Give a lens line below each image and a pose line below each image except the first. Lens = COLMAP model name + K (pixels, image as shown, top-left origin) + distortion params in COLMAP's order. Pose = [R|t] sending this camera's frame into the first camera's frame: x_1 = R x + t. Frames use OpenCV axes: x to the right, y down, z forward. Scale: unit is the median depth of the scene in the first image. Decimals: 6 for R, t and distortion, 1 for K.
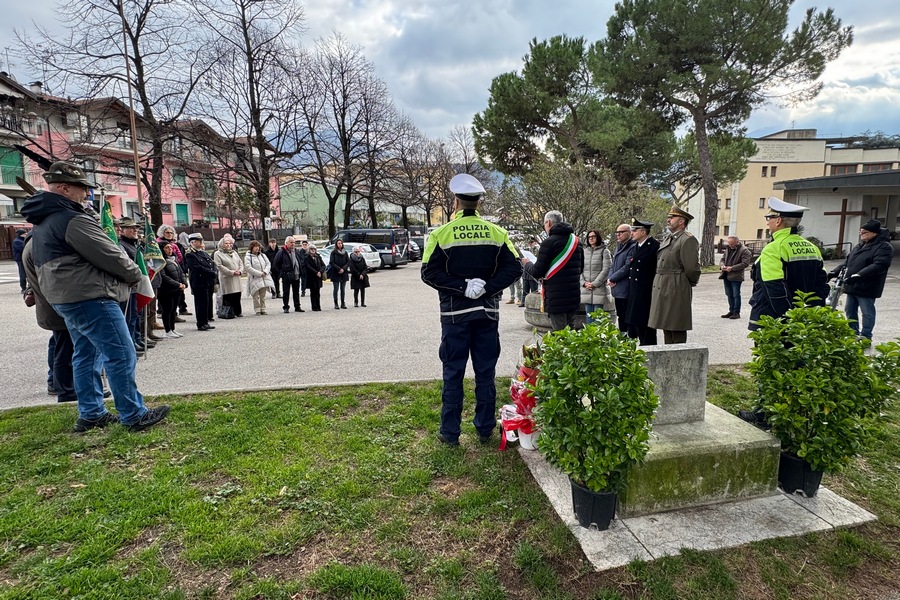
lens RADIAL K [[507.9, 0, 449.9], [0, 507.9, 329.9], [0, 0, 1]] dist [-0.003710, -0.001179]
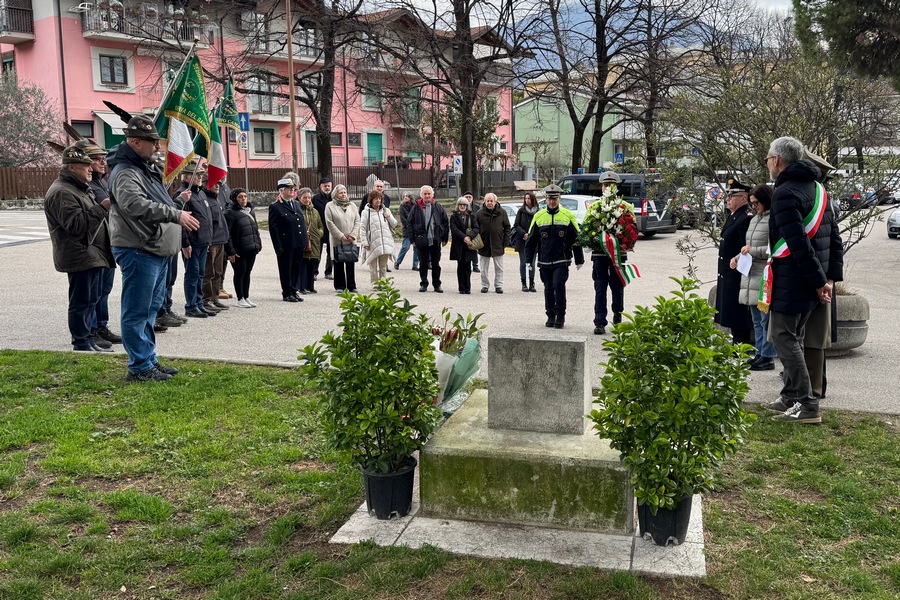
lens RADIAL K [[908.6, 0, 449.9], [0, 908.6, 346.8], [0, 0, 1]] dist [0.114998, -0.246354]
pose [[0.884859, 0.097524, -0.455538, 0.645071], [-0.098554, 0.994898, 0.021557, 0.021987], [0.455316, 0.025820, 0.889955, -0.238165]]
